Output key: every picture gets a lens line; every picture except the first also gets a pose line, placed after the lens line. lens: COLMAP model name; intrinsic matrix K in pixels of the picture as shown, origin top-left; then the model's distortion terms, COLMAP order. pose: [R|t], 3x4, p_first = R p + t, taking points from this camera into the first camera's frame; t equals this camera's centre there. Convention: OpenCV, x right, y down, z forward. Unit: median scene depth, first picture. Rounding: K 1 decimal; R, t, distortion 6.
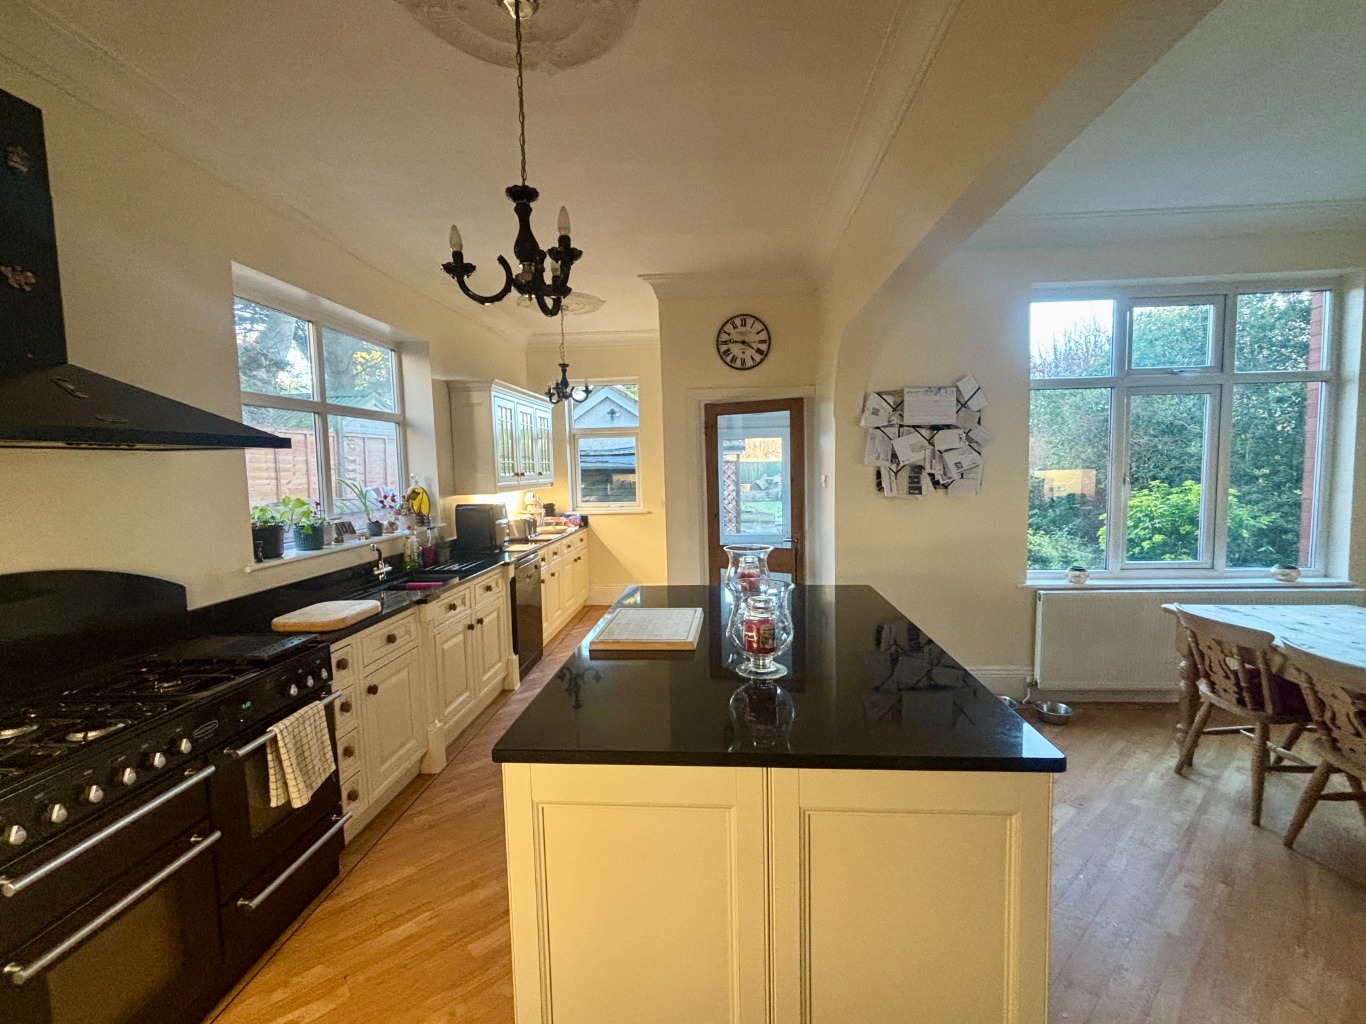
lens RADIAL K [[596.5, 0, 685.9], [0, 596.5, 510.0], [0, 0, 1]] dist [-0.000776, 0.000139]
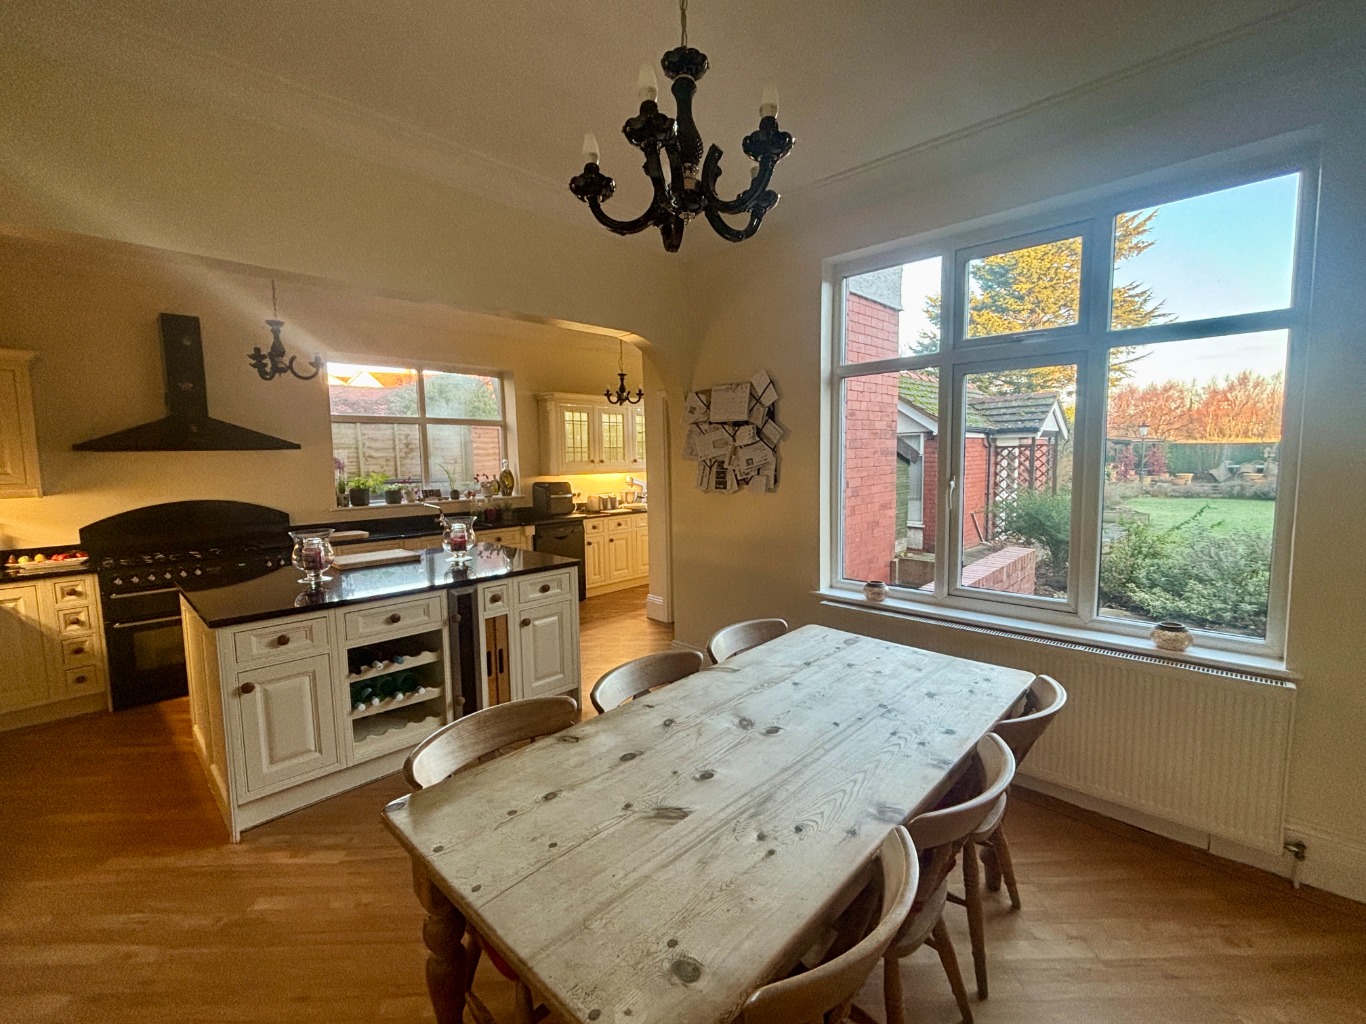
lens RADIAL K [[596.5, 0, 691.7], [0, 596.5, 515.0], [0, 0, 1]] dist [-0.000776, 0.000139]
pose [[0.767904, 0.073847, -0.636294, 1.003471], [-0.049149, 0.997197, 0.056419, -0.037000], [0.638677, -0.012051, 0.769381, 0.170906]]
